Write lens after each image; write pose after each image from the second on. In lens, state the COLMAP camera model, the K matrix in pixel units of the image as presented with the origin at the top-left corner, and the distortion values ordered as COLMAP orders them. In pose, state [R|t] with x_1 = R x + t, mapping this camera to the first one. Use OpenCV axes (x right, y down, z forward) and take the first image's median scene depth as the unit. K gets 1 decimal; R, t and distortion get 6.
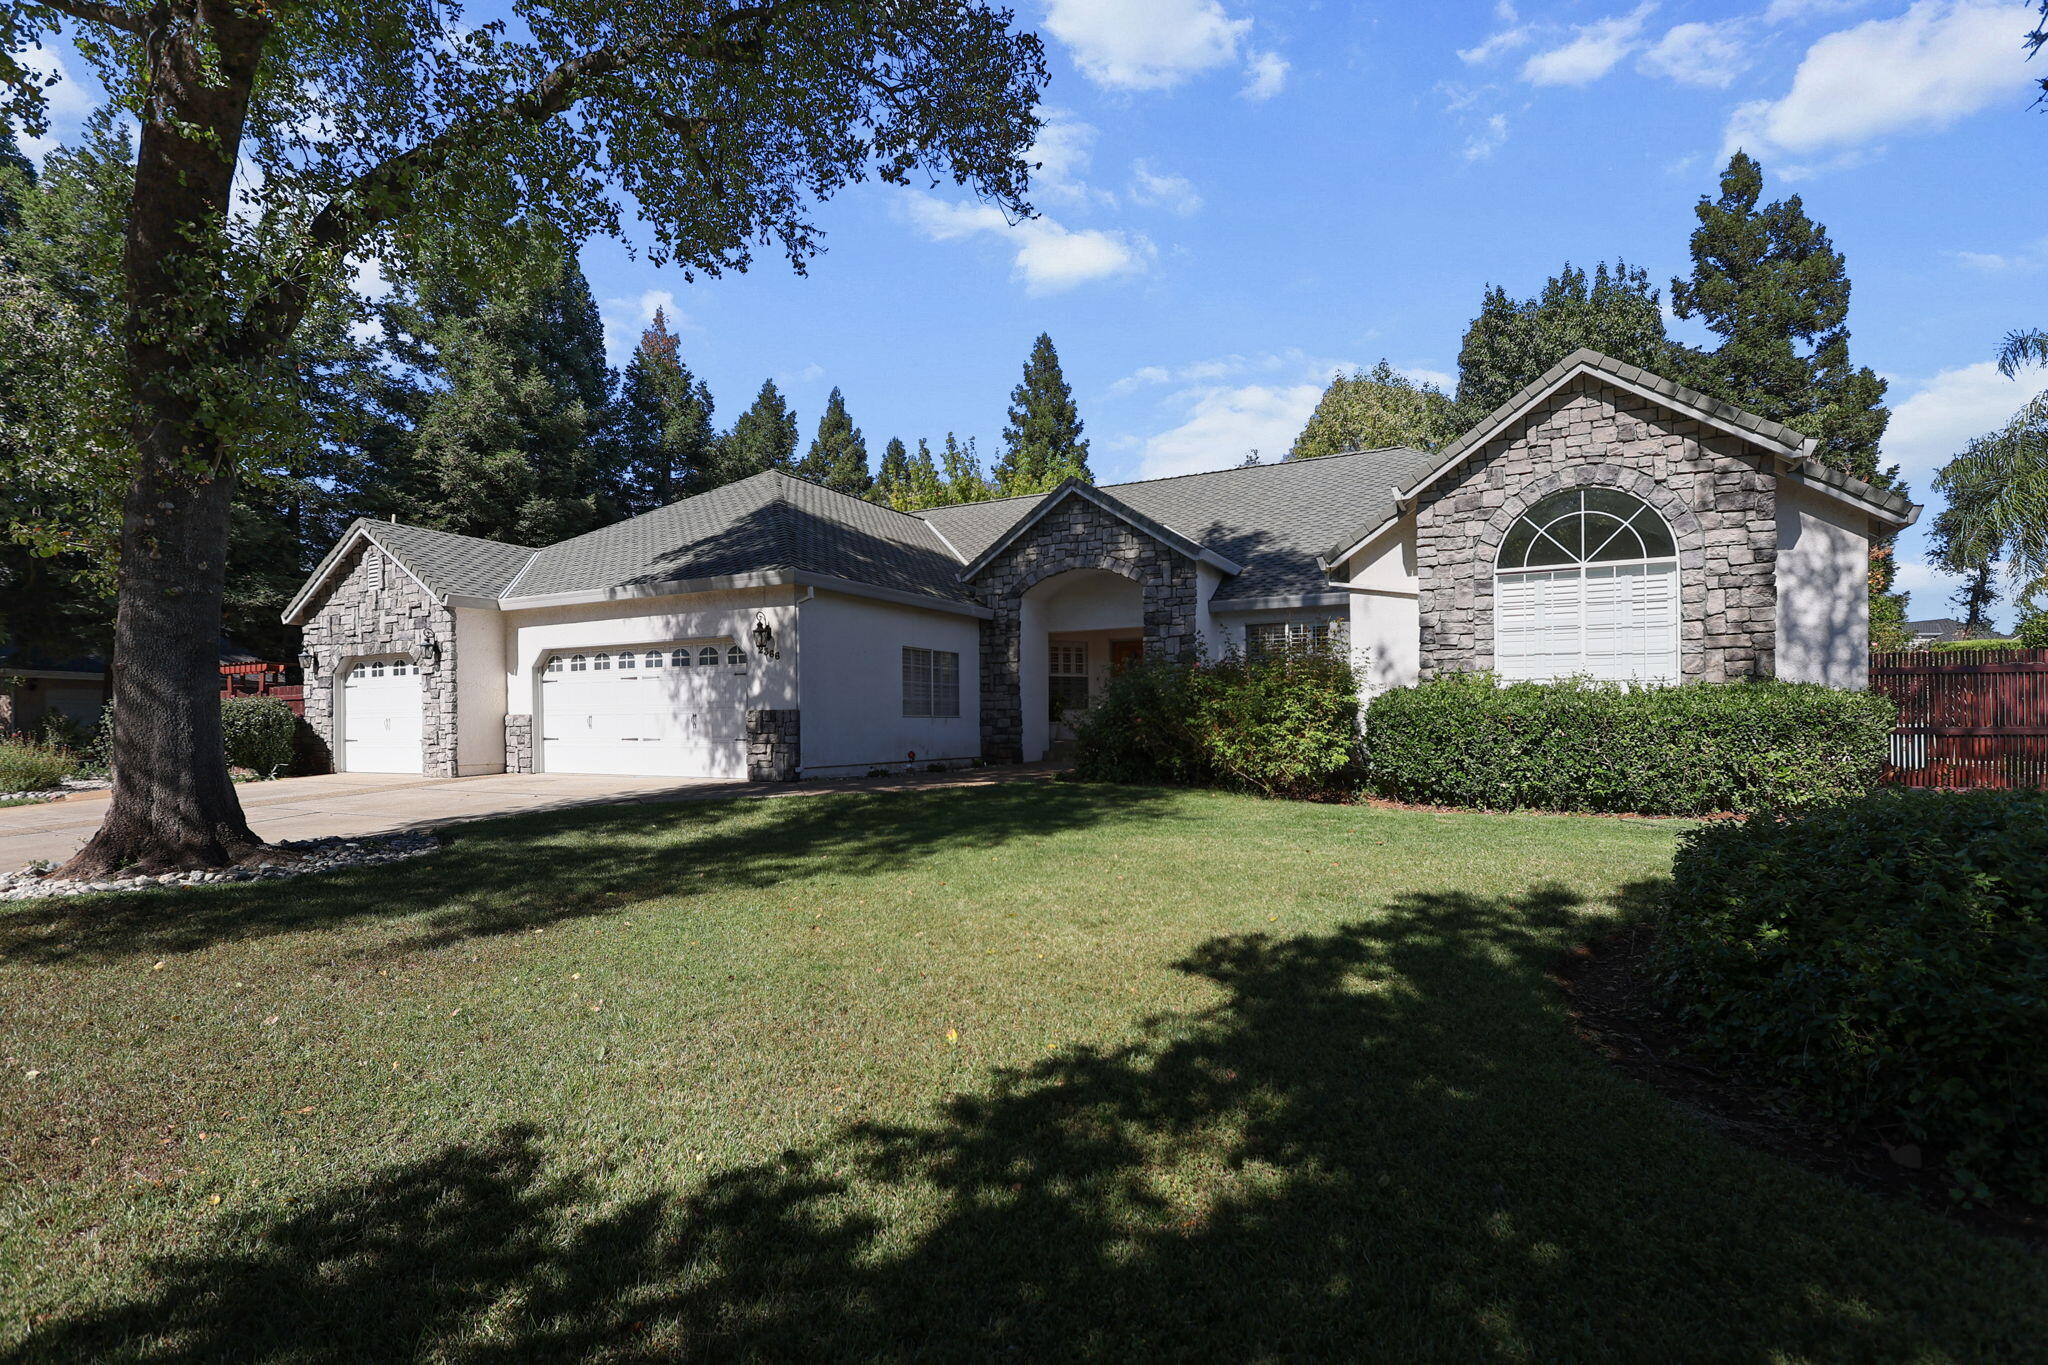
lens RADIAL K [[942.9, 0, 1022.3], [0, 942.9, 691.9], [0, 0, 1]] dist [0.000401, 0.000300]
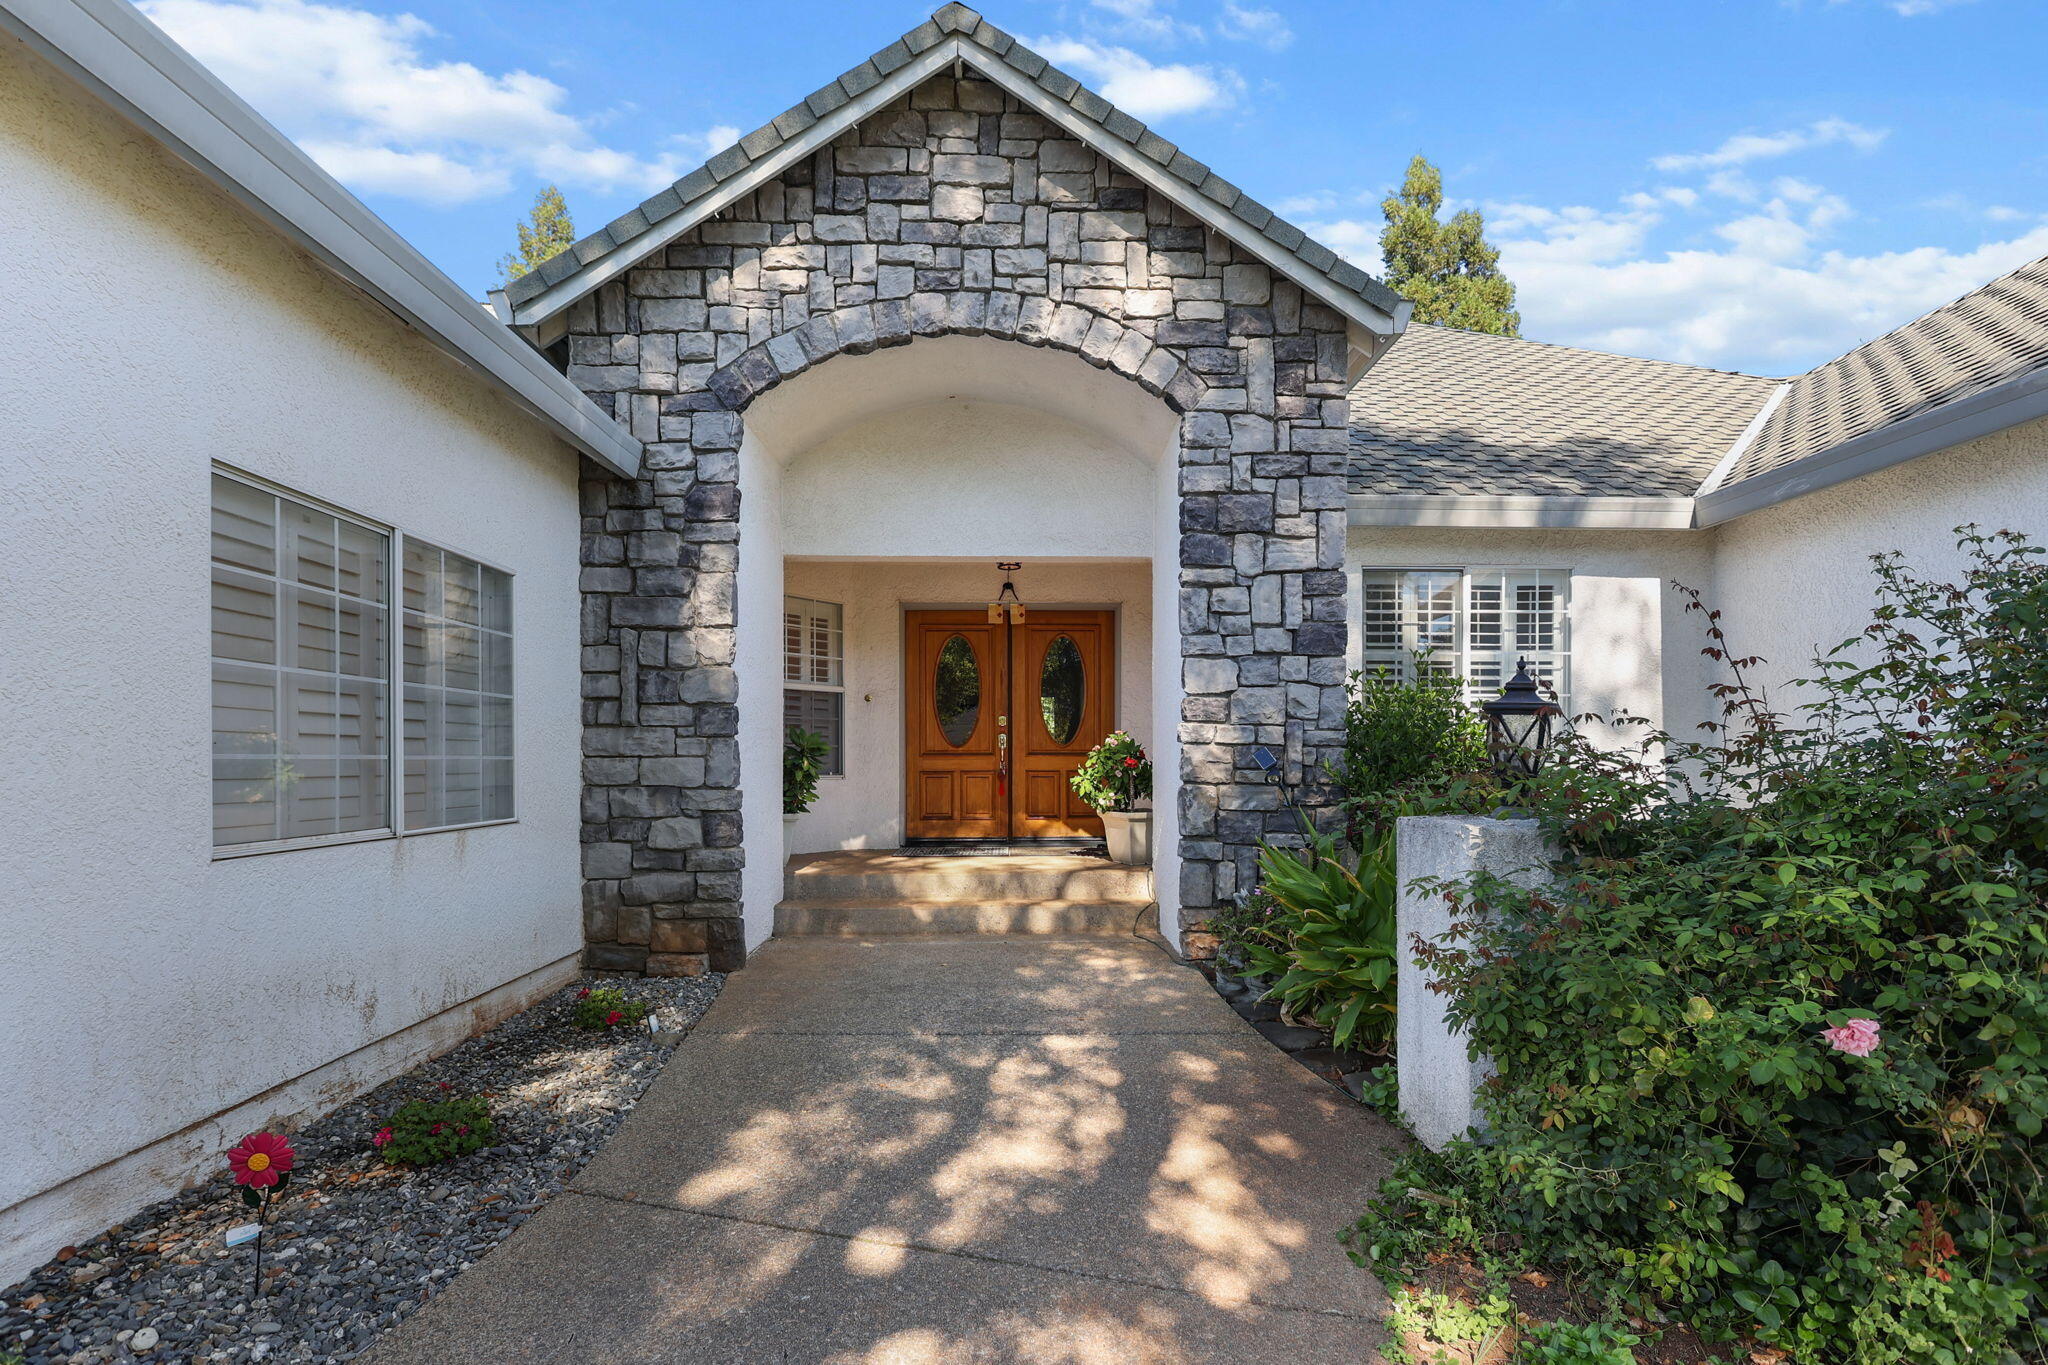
lens RADIAL K [[1000.7, 0, 1046.1], [0, 1000.7, 759.3], [0, 0, 1]] dist [-0.001697, -0.000267]
pose [[0.867874, 0.008043, 0.496720, -0.088254], [-0.024458, 0.999348, 0.026550, -0.001249], [-0.496183, -0.035191, 0.867505, 0.796727]]
